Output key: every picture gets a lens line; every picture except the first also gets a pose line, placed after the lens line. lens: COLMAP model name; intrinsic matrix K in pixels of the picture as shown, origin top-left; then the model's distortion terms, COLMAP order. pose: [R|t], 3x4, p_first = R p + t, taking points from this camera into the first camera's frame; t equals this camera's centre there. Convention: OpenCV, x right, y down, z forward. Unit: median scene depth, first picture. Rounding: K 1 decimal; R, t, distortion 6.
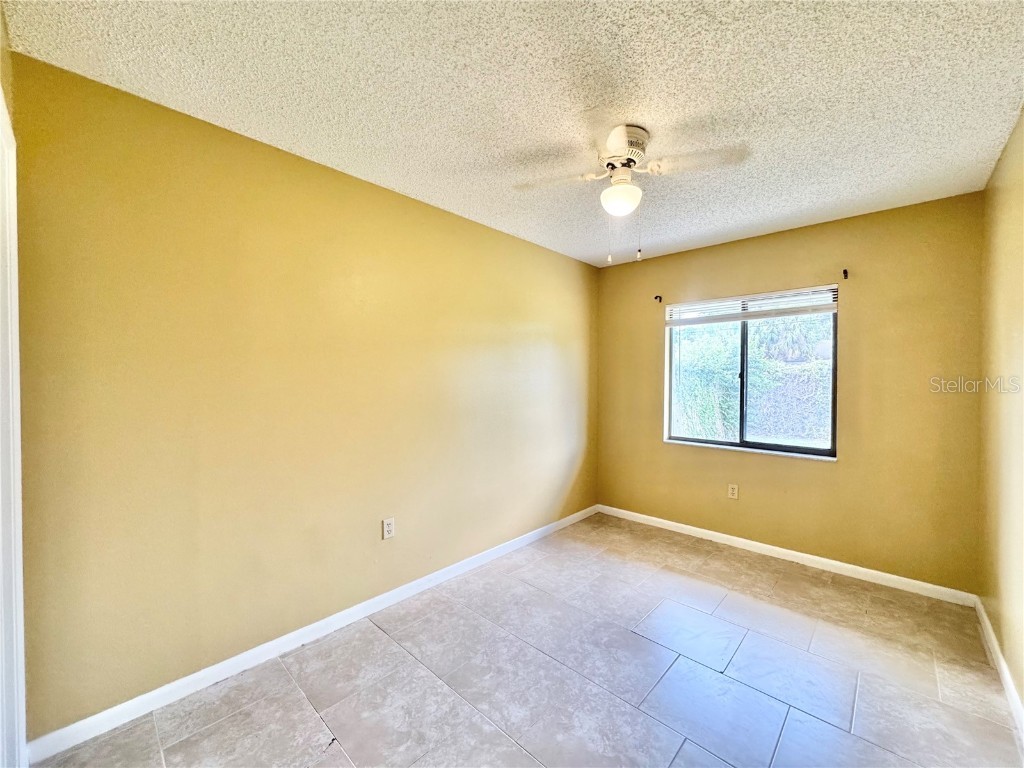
lens RADIAL K [[408.7, 0, 513.5], [0, 408.7, 383.9], [0, 0, 1]] dist [-0.003506, 0.000401]
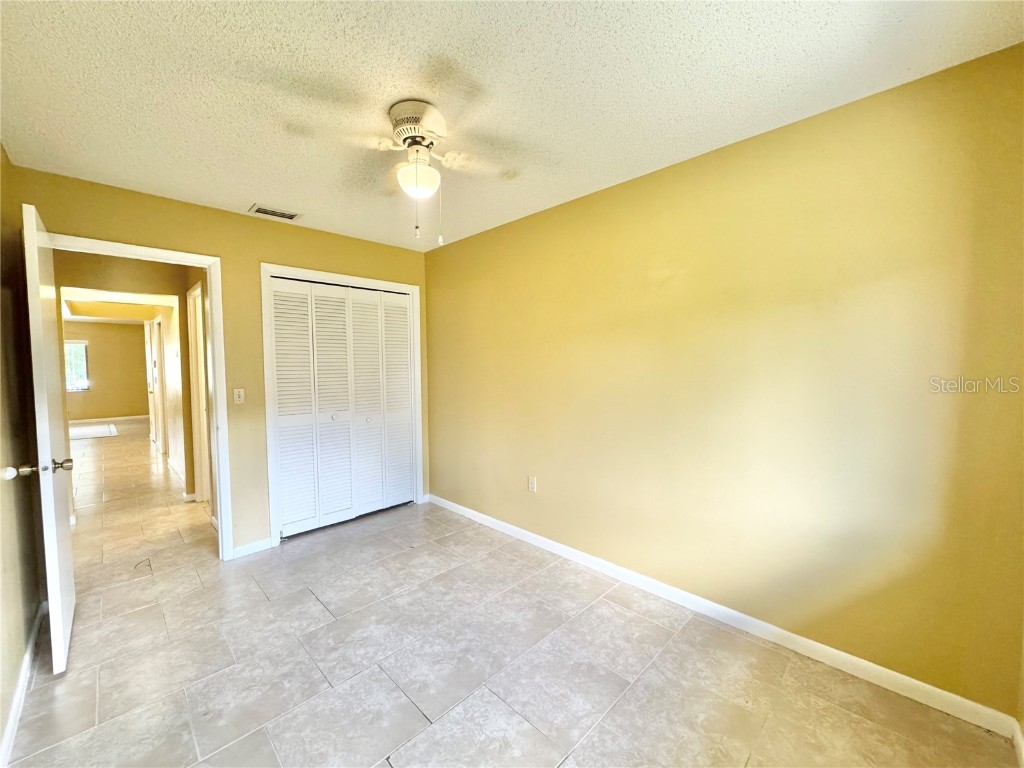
lens RADIAL K [[408.7, 0, 513.5], [0, 408.7, 383.9], [0, 0, 1]] dist [-0.003506, 0.000401]
pose [[-0.024107, 0.049029, -0.998506, 1.126558], [-0.007688, 0.998758, 0.049227, -0.025379], [0.999680, 0.008864, -0.023701, 1.142034]]
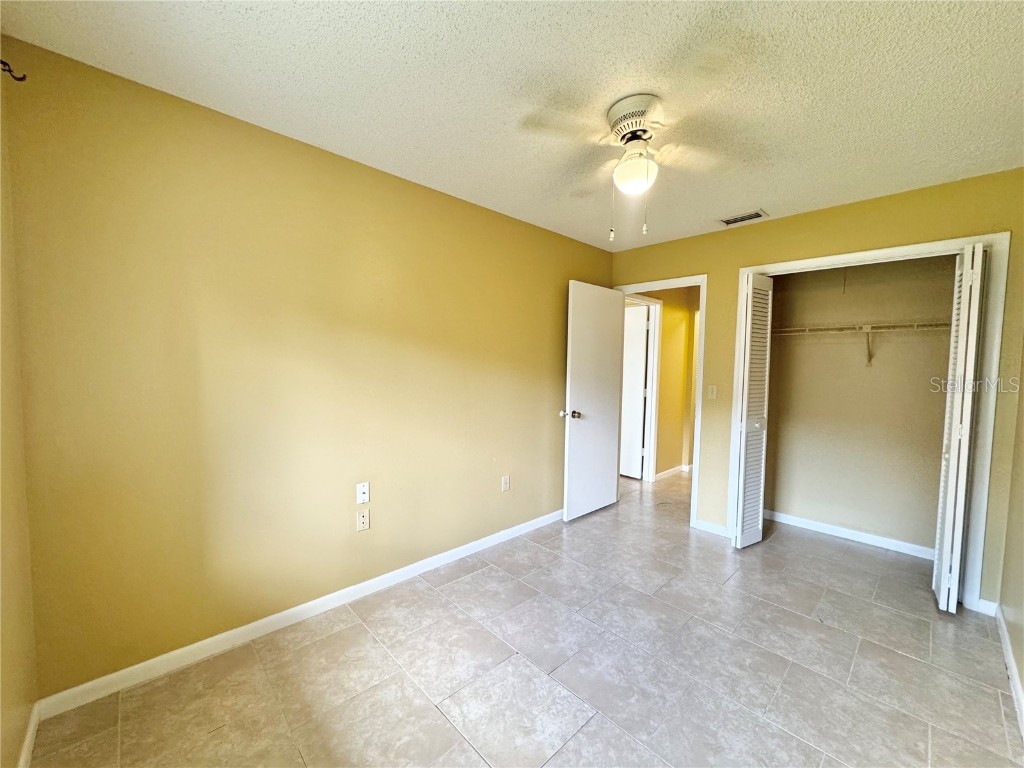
lens RADIAL K [[403.7, 0, 516.6], [0, 403.7, 396.6], [0, 0, 1]] dist [-0.008463, 0.000200]
pose [[-0.998474, -0.026904, 0.048232, 0.443017], [-0.022106, 0.995001, 0.097386, -0.029797], [-0.050610, 0.096171, -0.994077, 1.781666]]
